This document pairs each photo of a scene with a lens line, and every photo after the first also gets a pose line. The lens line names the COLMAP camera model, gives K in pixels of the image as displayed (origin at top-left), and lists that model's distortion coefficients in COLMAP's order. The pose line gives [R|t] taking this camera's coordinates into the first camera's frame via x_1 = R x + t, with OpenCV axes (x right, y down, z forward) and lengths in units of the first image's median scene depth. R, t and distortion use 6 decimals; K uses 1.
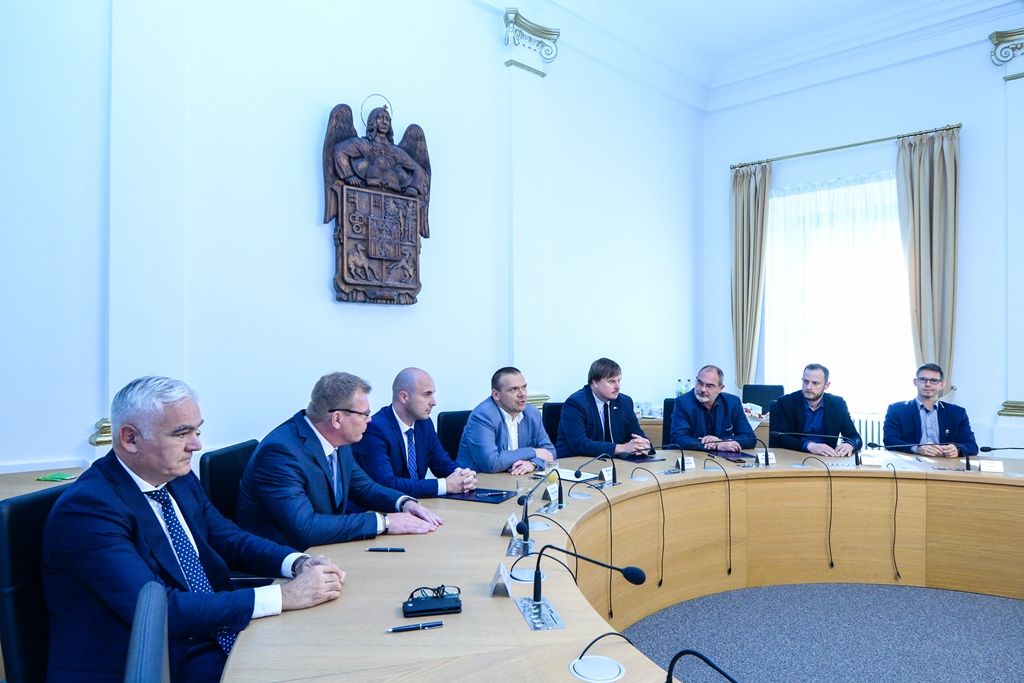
lens RADIAL K [[623.6, 0, 534.5], [0, 623.6, 357.3], [0, 0, 1]] dist [0.006767, -0.004086]
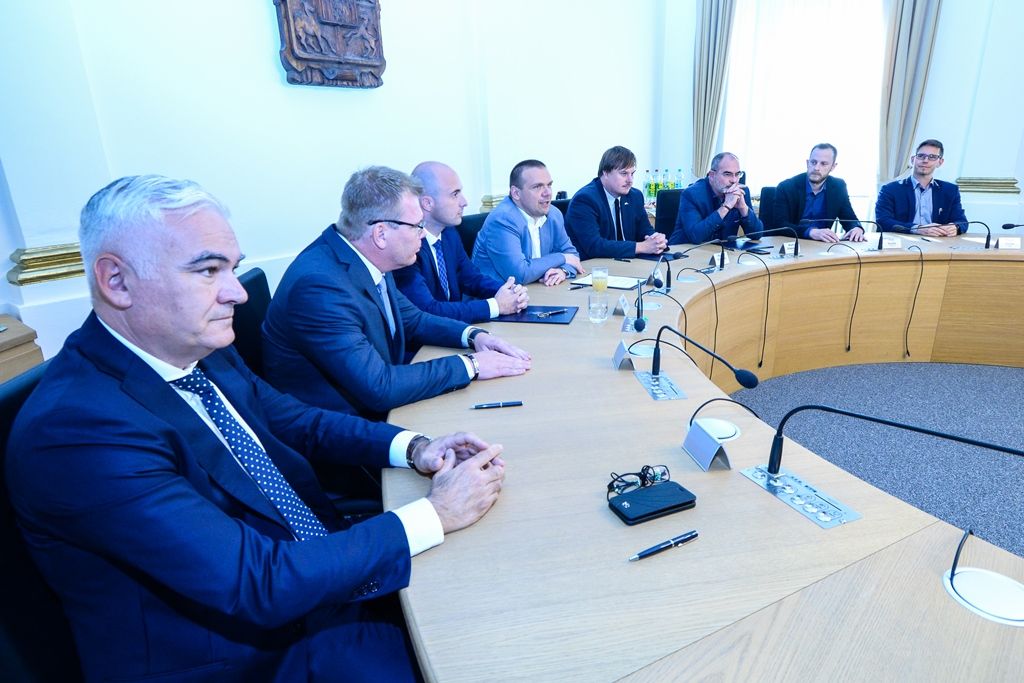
lens RADIAL K [[571.9, 0, 523.0], [0, 571.9, 338.7], [0, 0, 1]] dist [0.005458, -0.011967]
pose [[0.989488, -0.080813, 0.119931, -0.134812], [0.040902, 0.951824, 0.303904, 0.010484], [-0.138713, -0.295804, 0.945124, 0.173414]]
